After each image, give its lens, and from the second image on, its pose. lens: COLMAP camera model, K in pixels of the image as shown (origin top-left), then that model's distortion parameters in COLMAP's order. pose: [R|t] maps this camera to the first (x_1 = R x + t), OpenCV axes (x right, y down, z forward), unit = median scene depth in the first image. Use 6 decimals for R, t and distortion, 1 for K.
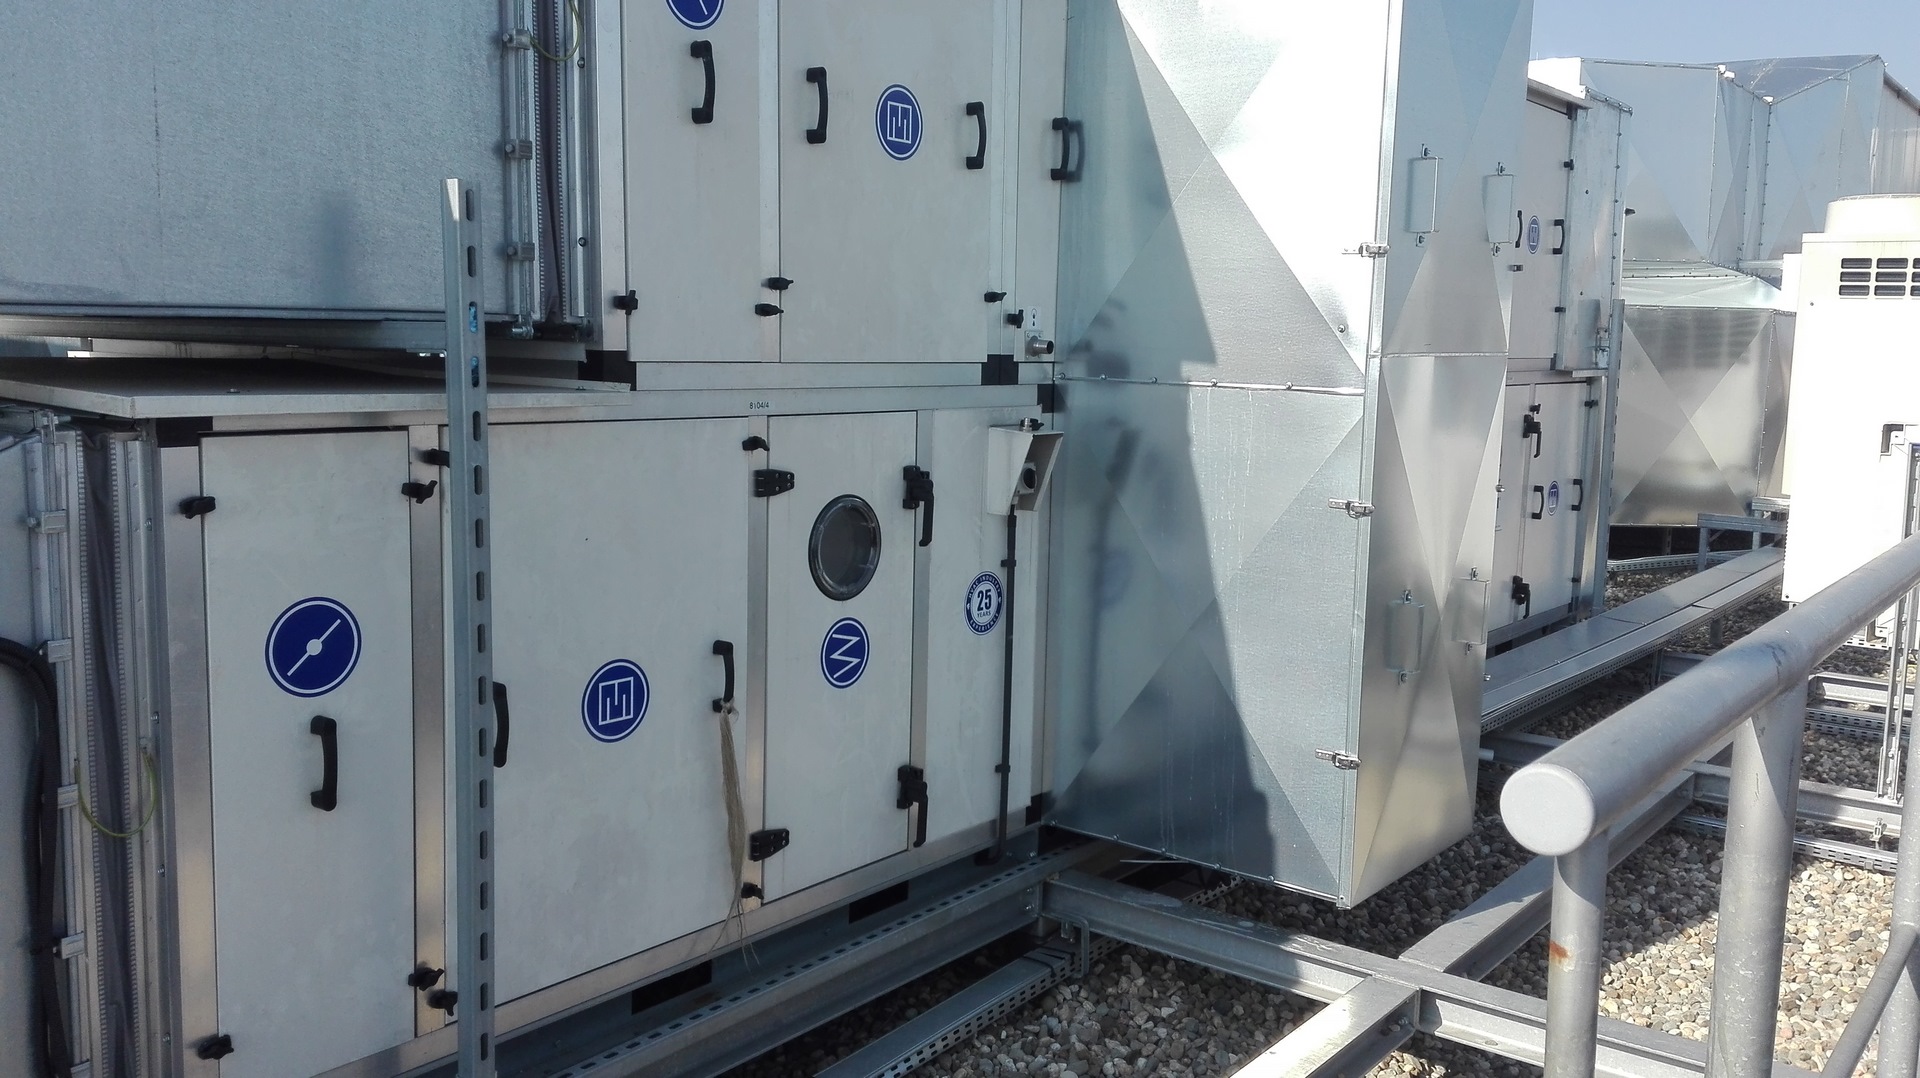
lens RADIAL K [[1580.6, 0, 955.0], [0, 1580.6, 548.2], [0, 0, 1]] dist [0.108823, -0.257981]
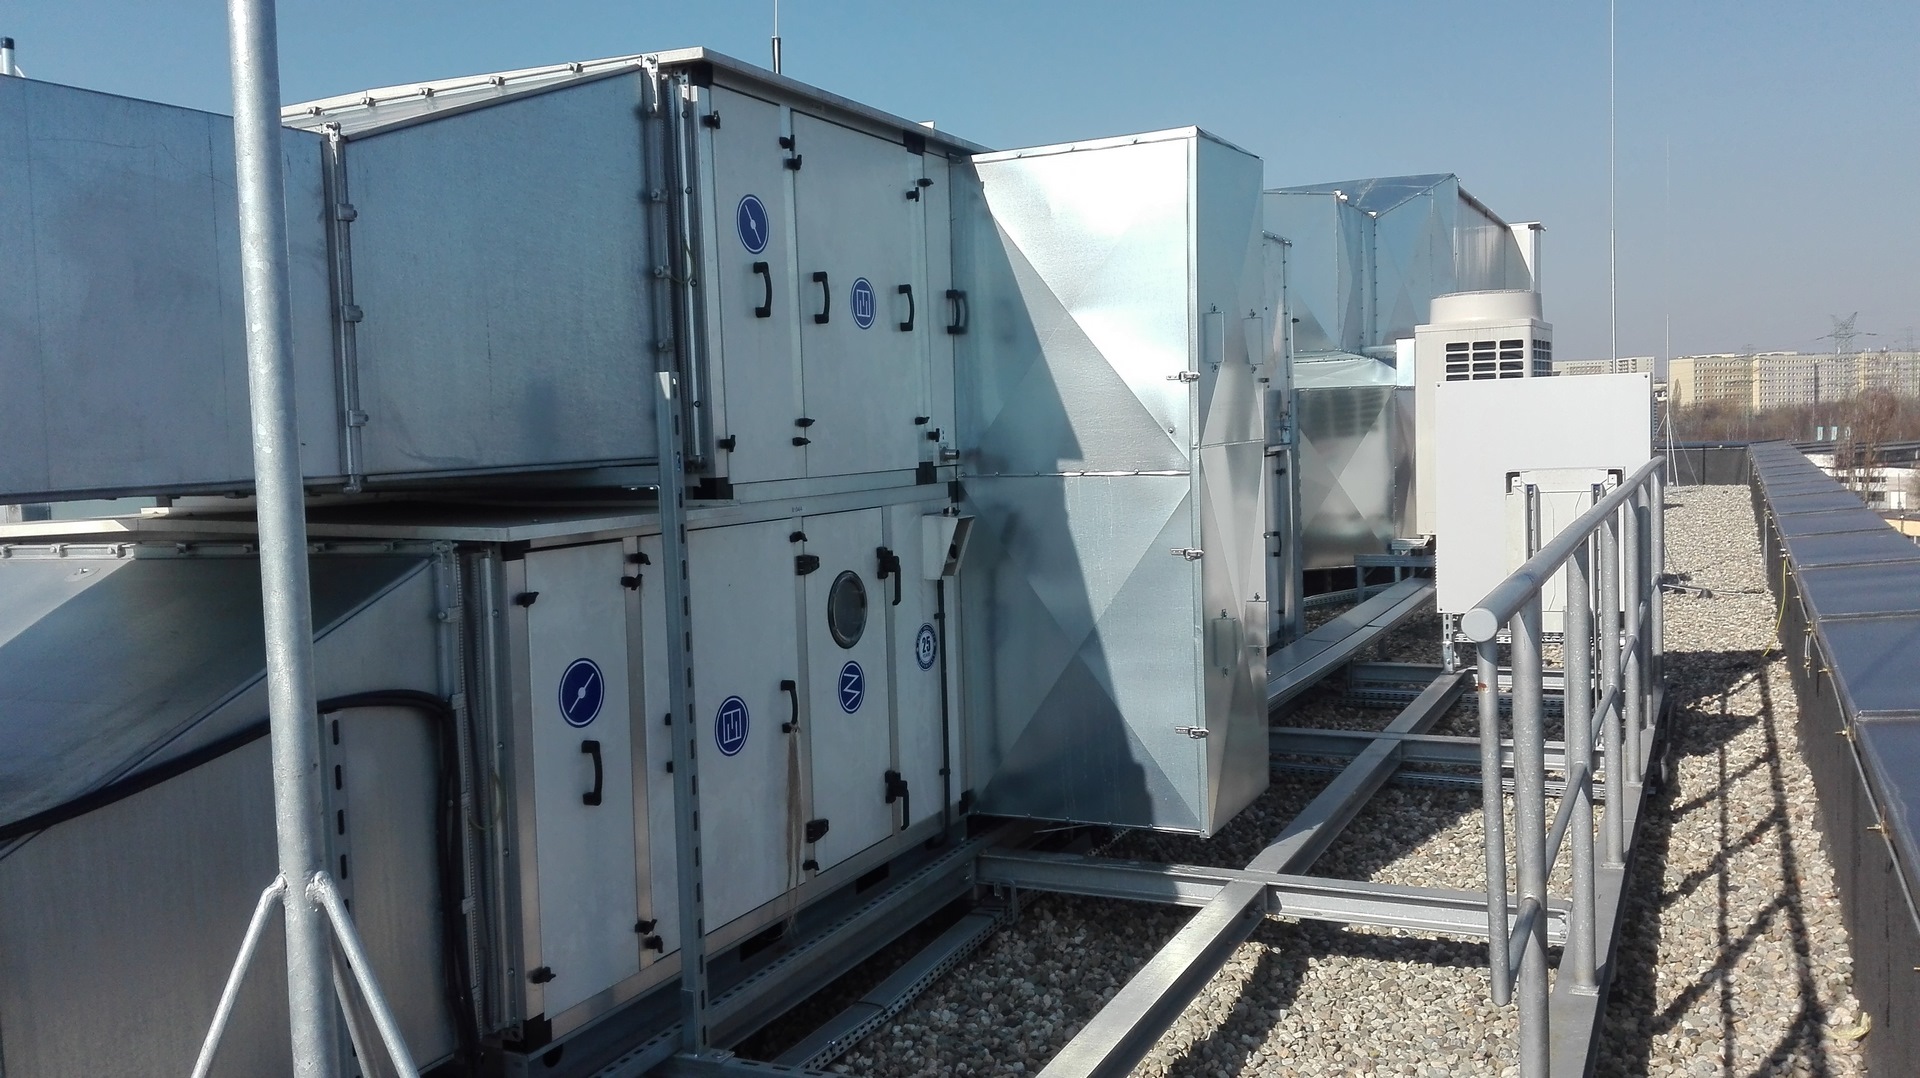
lens RADIAL K [[1637.3, 0, 960.0], [0, 1637.3, 539.0], [0, 0, 1]] dist [0.075796, -0.001001]
pose [[0.971139, -0.072645, 0.227180, -0.266679], [0.087671, 0.994532, -0.056750, 0.025578], [-0.221815, 0.075029, 0.972198, -0.368128]]
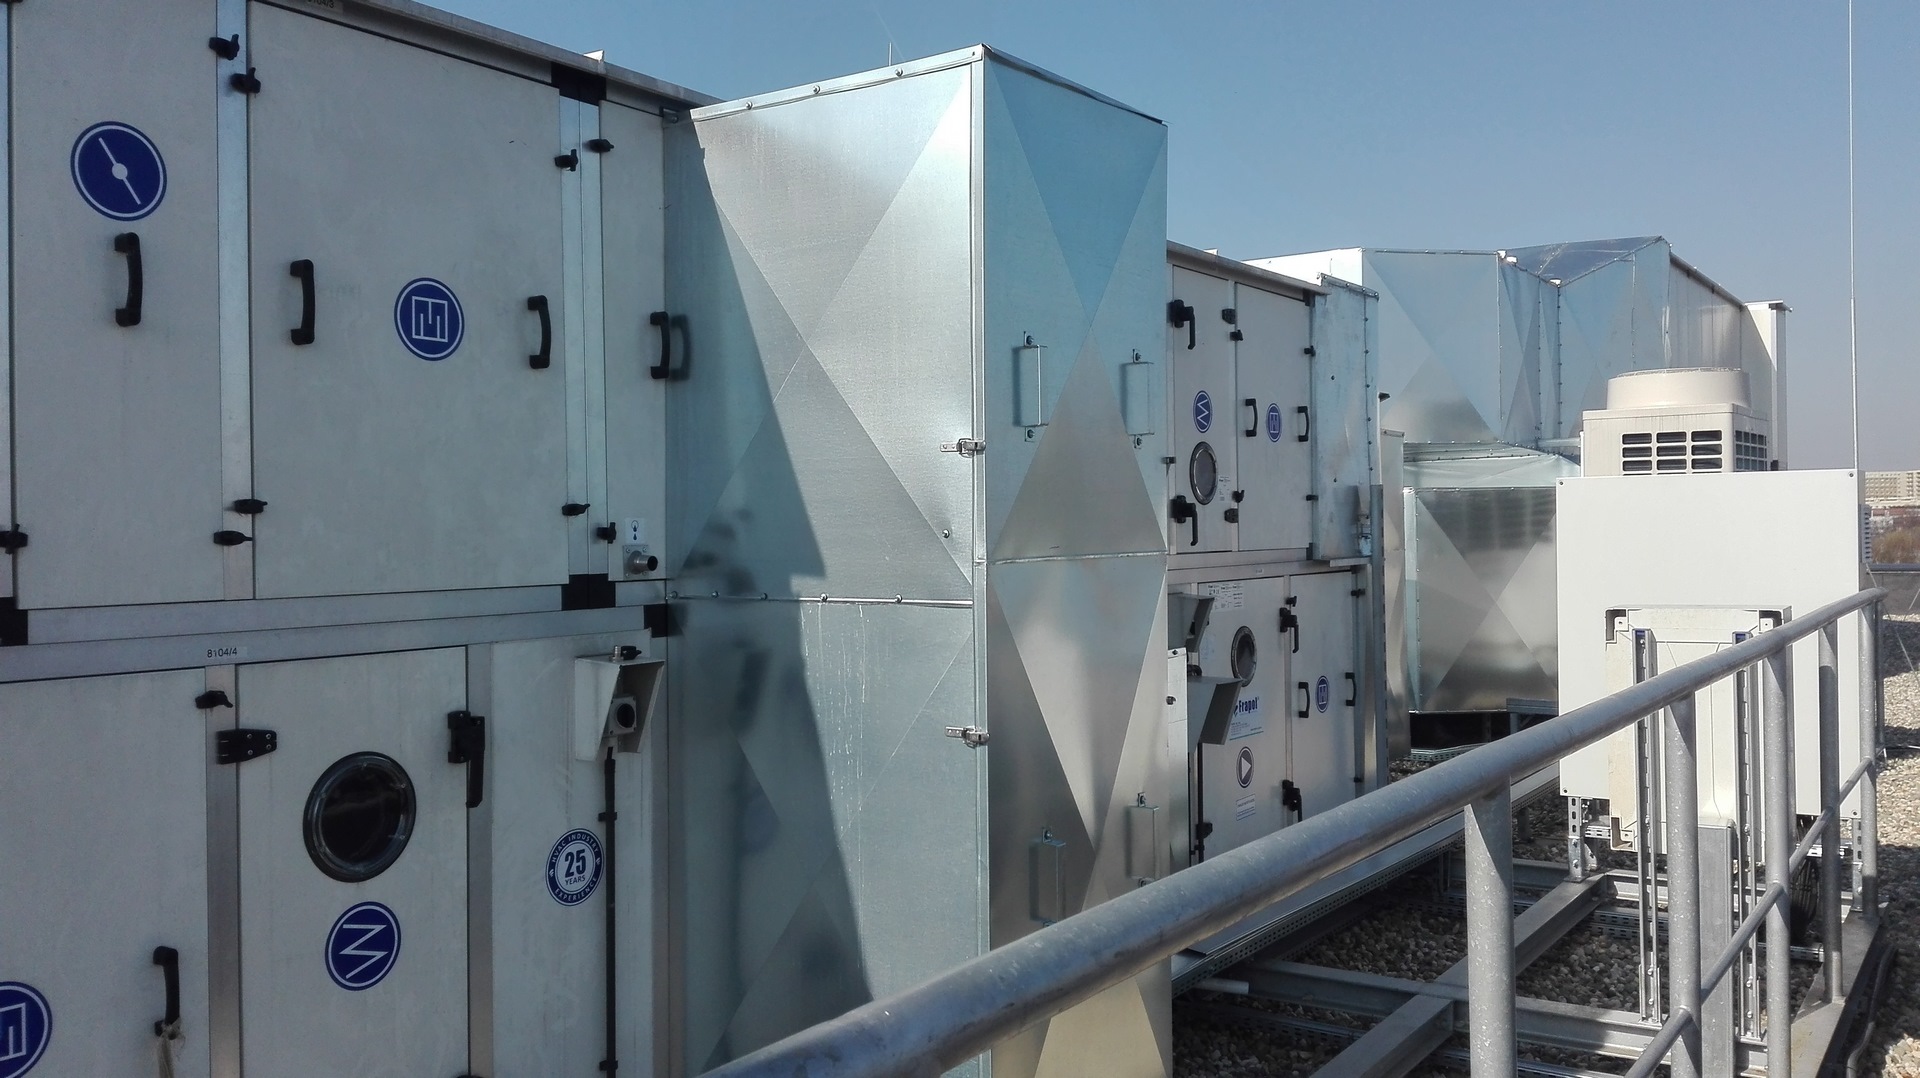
lens RADIAL K [[1605.3, 0, 1021.0], [0, 1605.3, 516.0], [0, 0, 1]] dist [0.089771, -0.166953]
pose [[0.994626, -0.035111, 0.097396, 0.180022], [0.048578, 0.989023, -0.139550, -0.018632], [-0.091427, 0.143532, 0.985413, 0.098180]]
